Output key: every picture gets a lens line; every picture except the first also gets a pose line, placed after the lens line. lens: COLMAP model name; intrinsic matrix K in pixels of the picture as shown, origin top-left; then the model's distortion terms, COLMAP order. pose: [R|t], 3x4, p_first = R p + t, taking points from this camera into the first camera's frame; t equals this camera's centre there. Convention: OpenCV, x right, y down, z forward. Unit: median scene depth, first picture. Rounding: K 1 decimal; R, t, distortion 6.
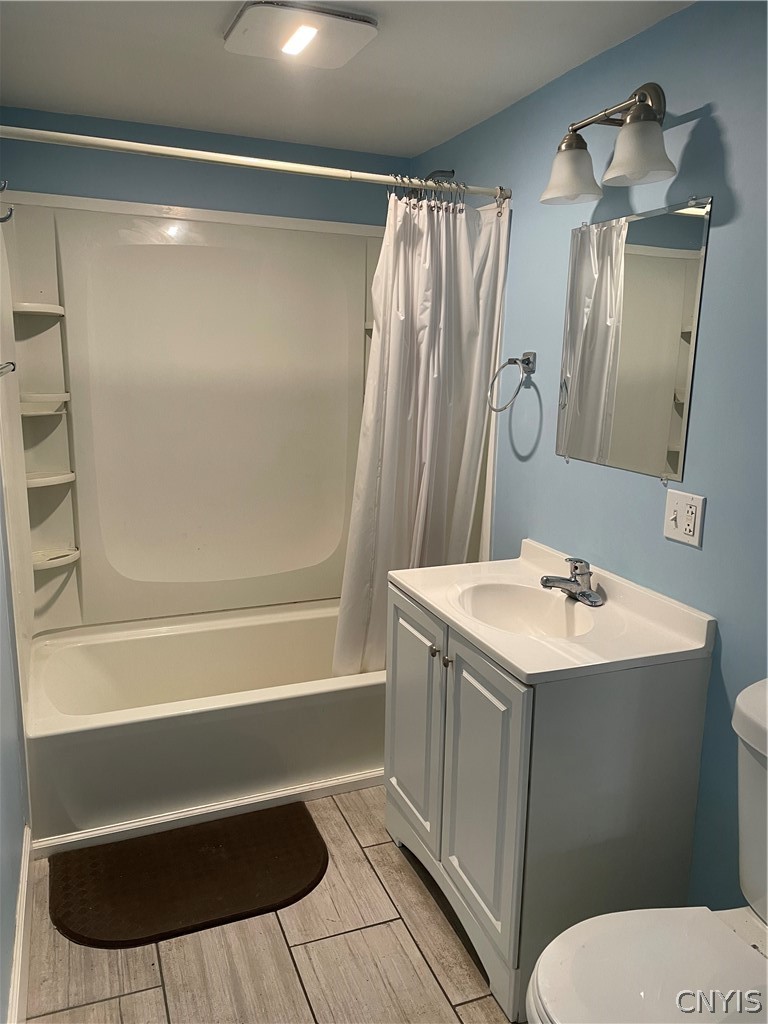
lens RADIAL K [[769.4, 0, 383.9], [0, 769.4, 513.1], [0, 0, 1]] dist [0.015051, -0.049163]
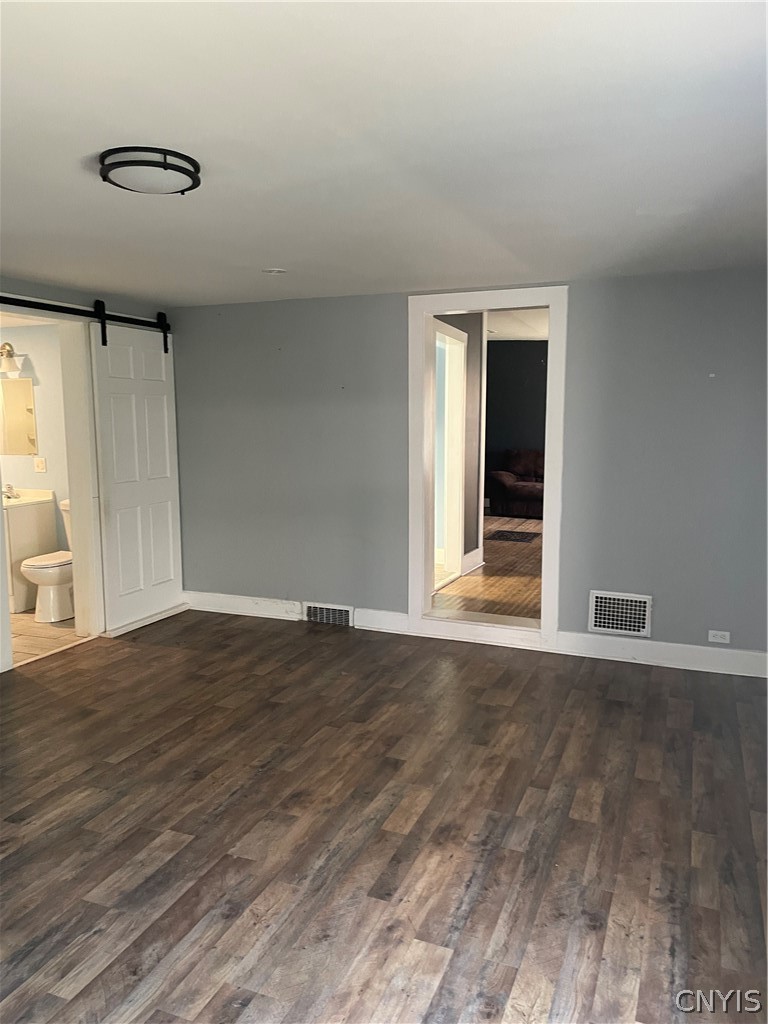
lens RADIAL K [[769.4, 0, 383.8], [0, 769.4, 517.4], [0, 0, 1]] dist [0.015051, -0.049163]
pose [[0.697439, -0.136215, 0.703580, -1.042743], [0.176467, 0.984183, 0.015613, 0.466518], [-0.694578, 0.113269, 0.710445, -2.613964]]
